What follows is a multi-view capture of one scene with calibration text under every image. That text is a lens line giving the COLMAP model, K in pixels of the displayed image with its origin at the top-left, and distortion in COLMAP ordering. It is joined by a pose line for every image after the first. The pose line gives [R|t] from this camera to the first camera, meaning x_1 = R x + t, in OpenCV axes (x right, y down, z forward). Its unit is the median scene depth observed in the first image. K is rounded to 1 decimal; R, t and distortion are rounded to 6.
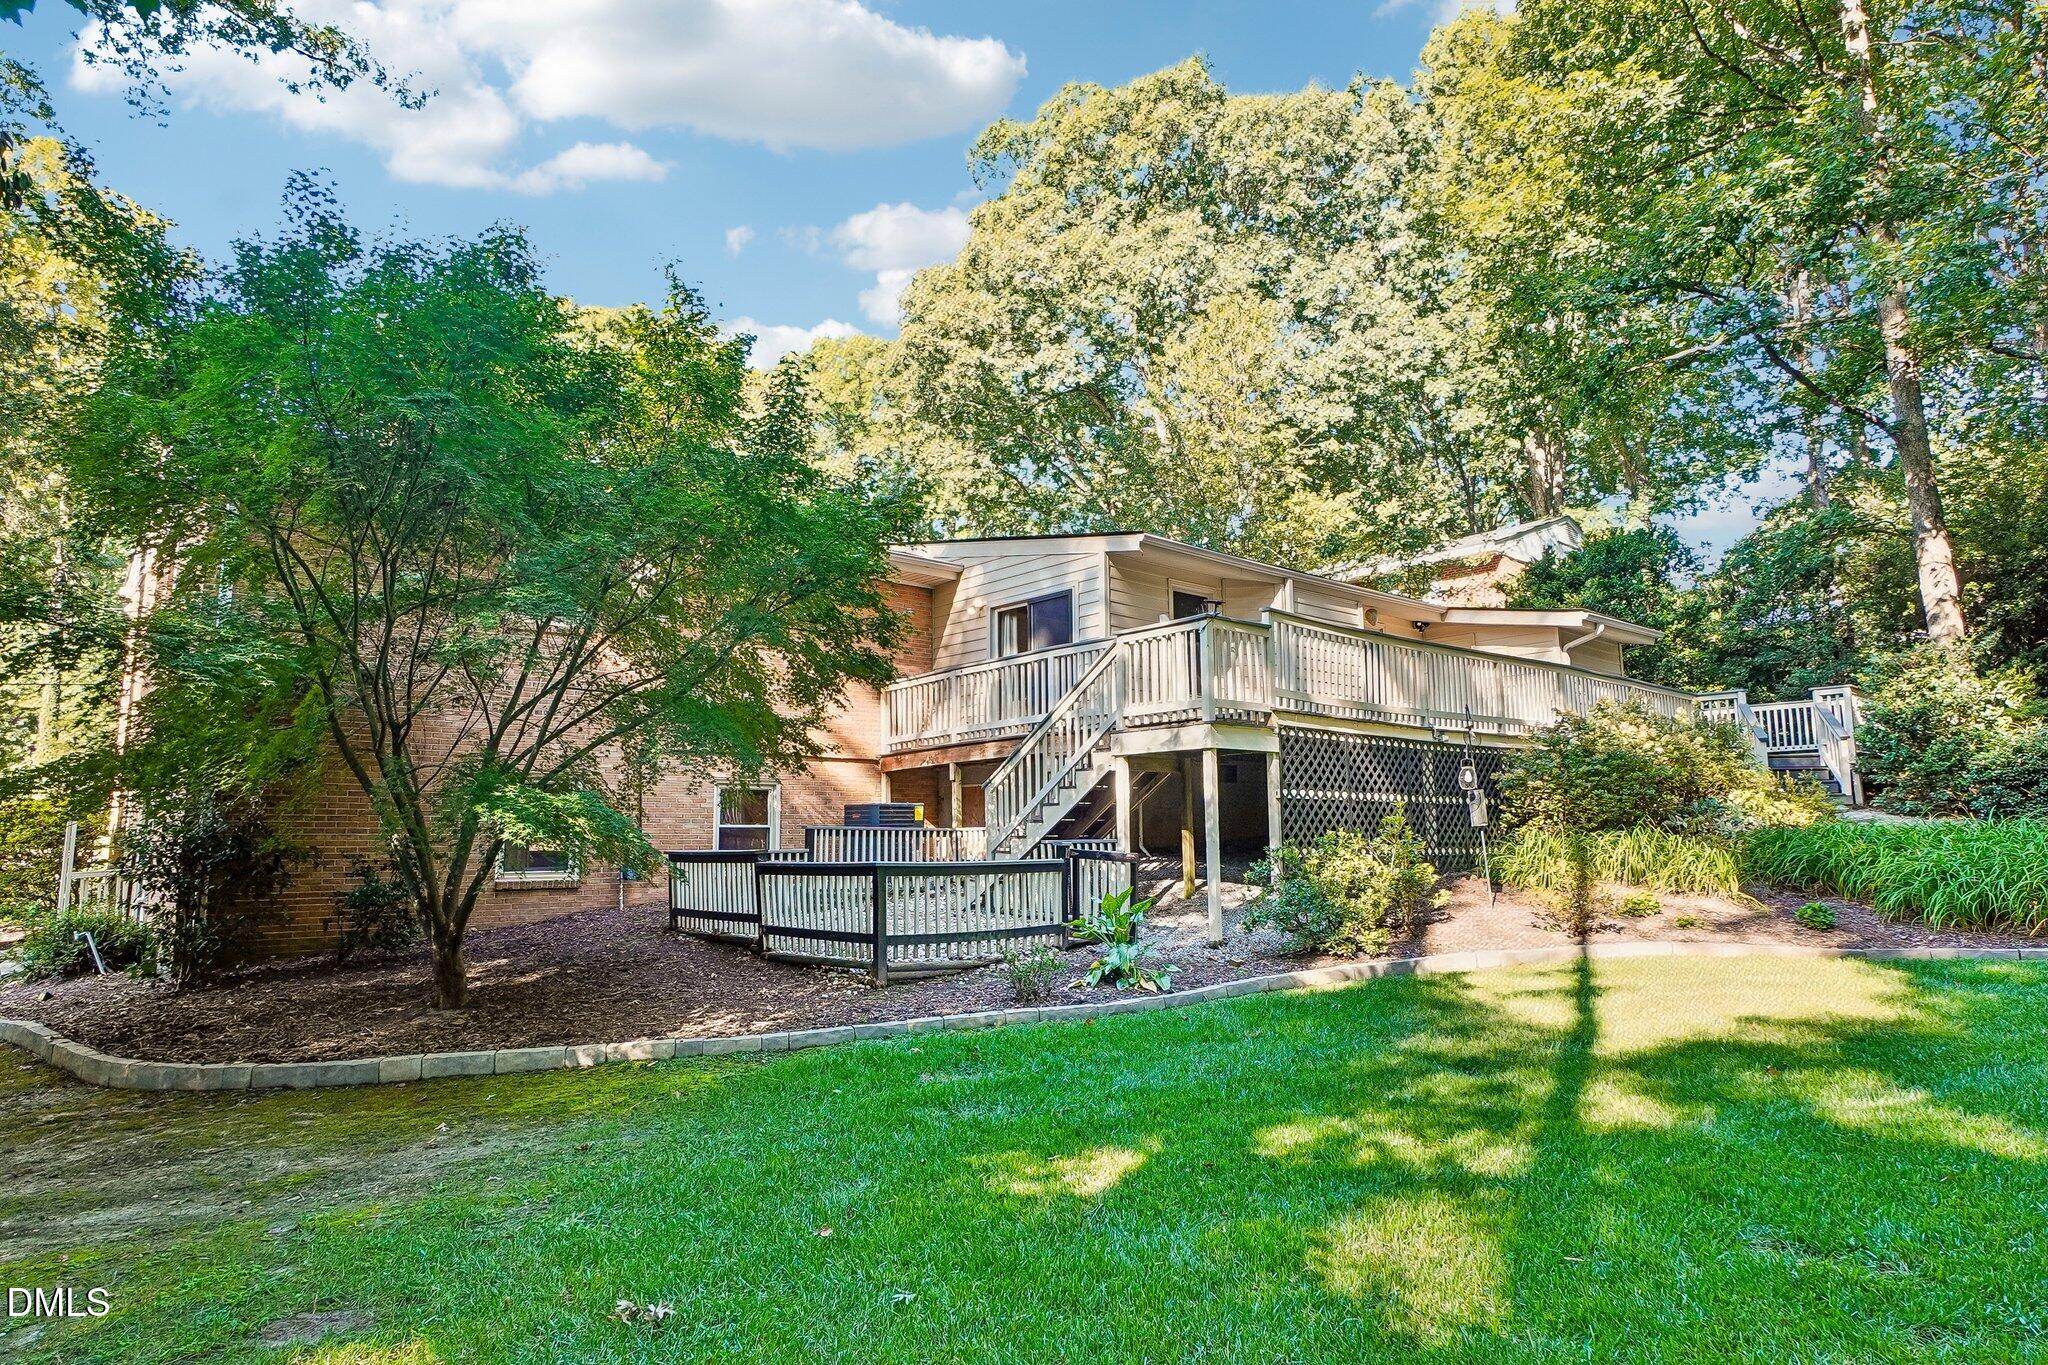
lens RADIAL K [[1224.8, 0, 1023.7], [0, 1224.8, 677.8], [0, 0, 1]] dist [-0.005959, -0.000326]
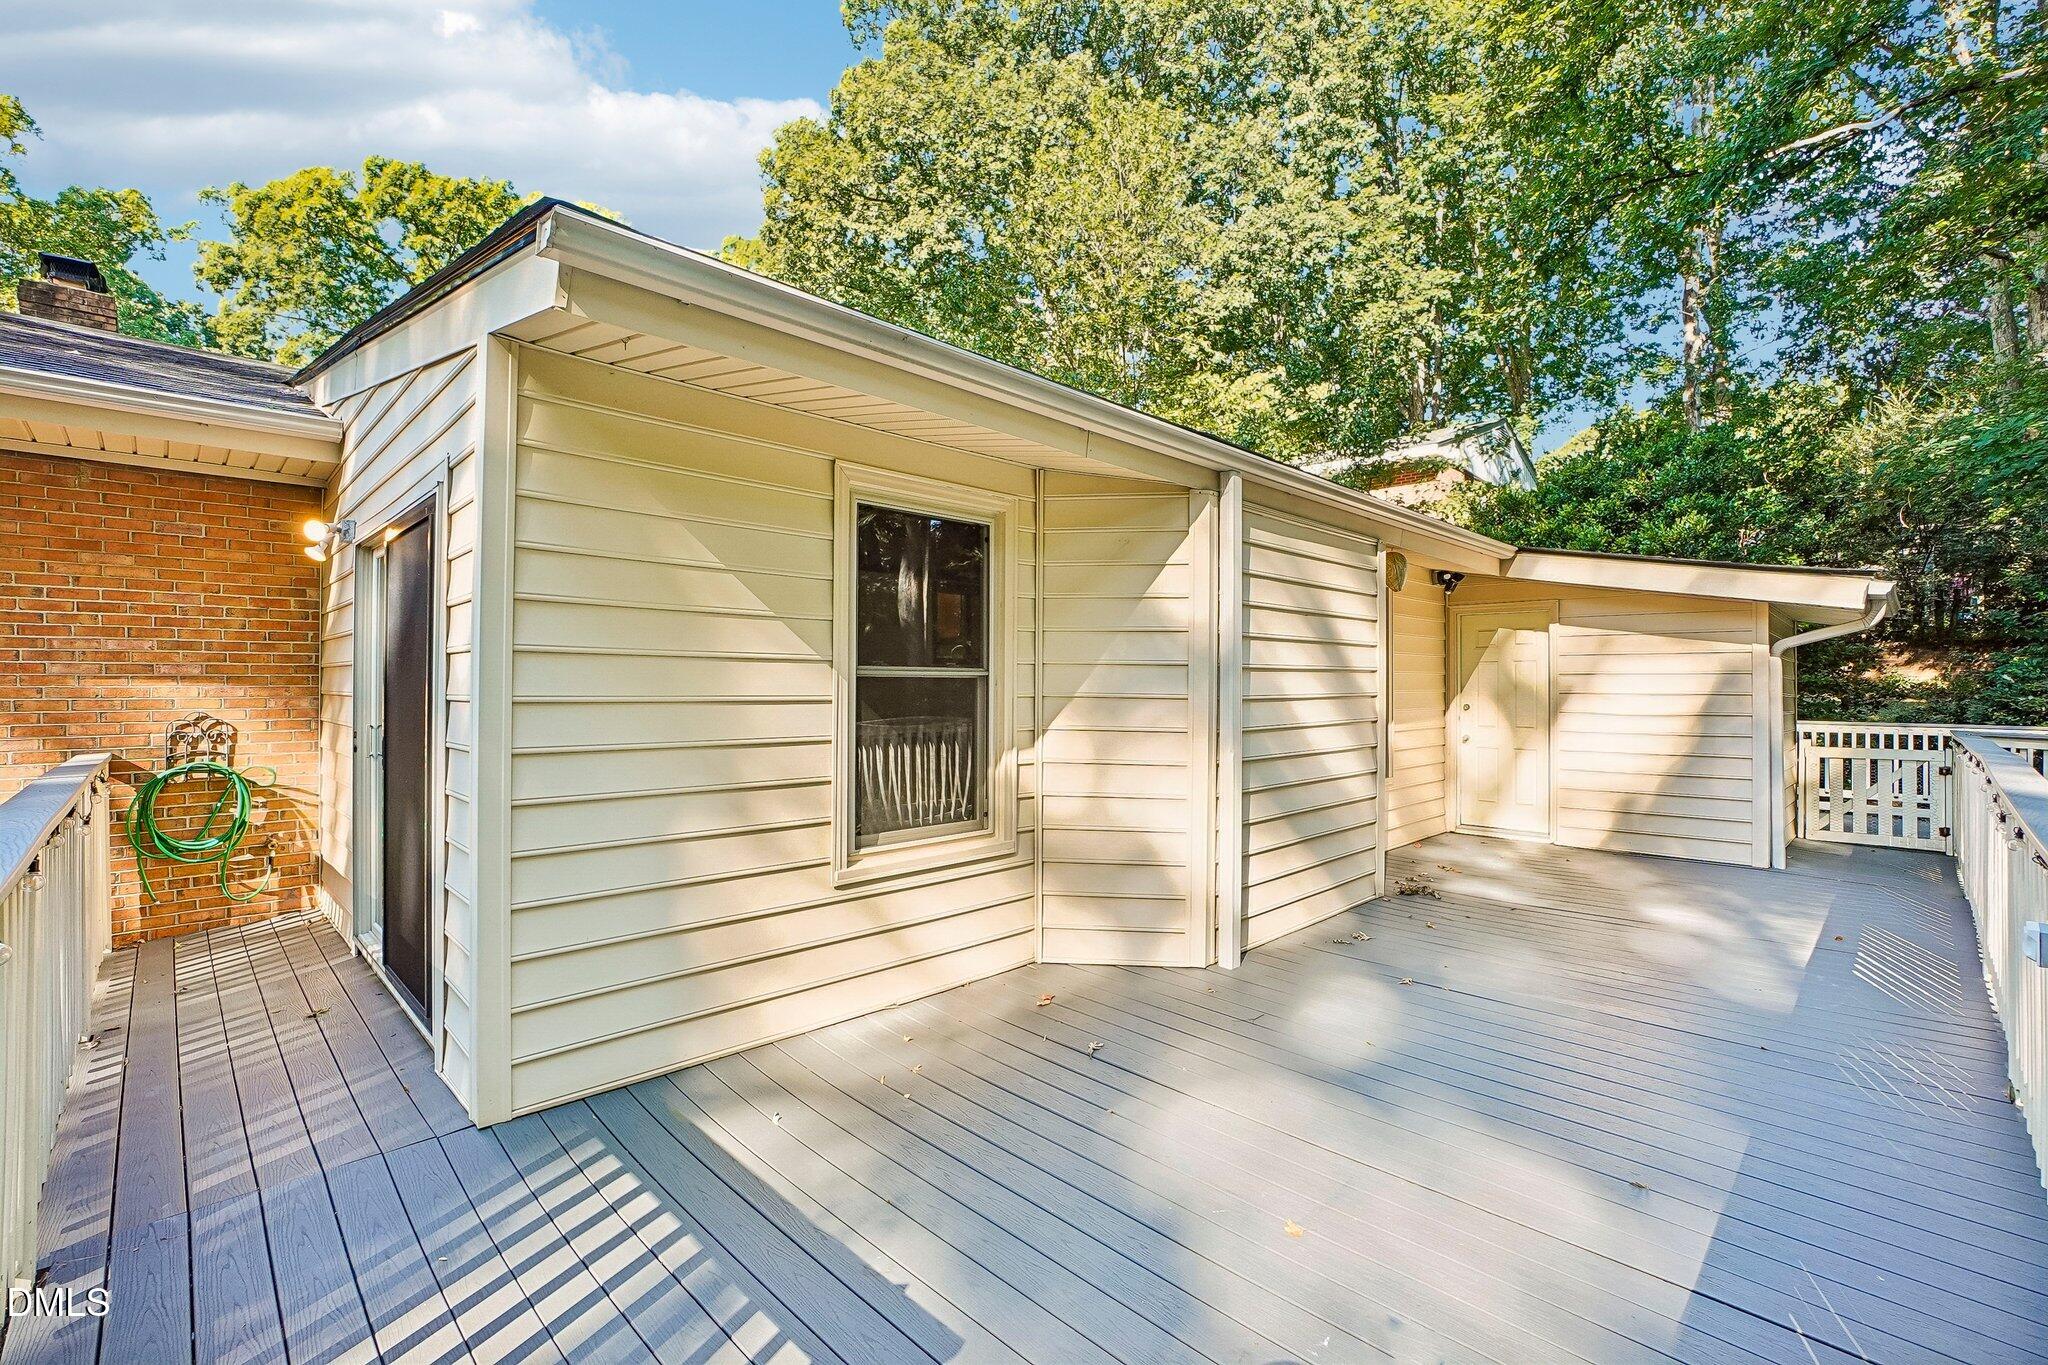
lens RADIAL K [[896.3, 0, 1024.9], [0, 896.3, 675.1], [0, 0, 1]] dist [-0.056297, 0.014358]
pose [[0.997810, 0.012016, 0.065040, 0.059780], [-0.020634, 0.990834, 0.133499, -0.024386], [-0.062840, -0.134549, 0.988912, 0.317152]]
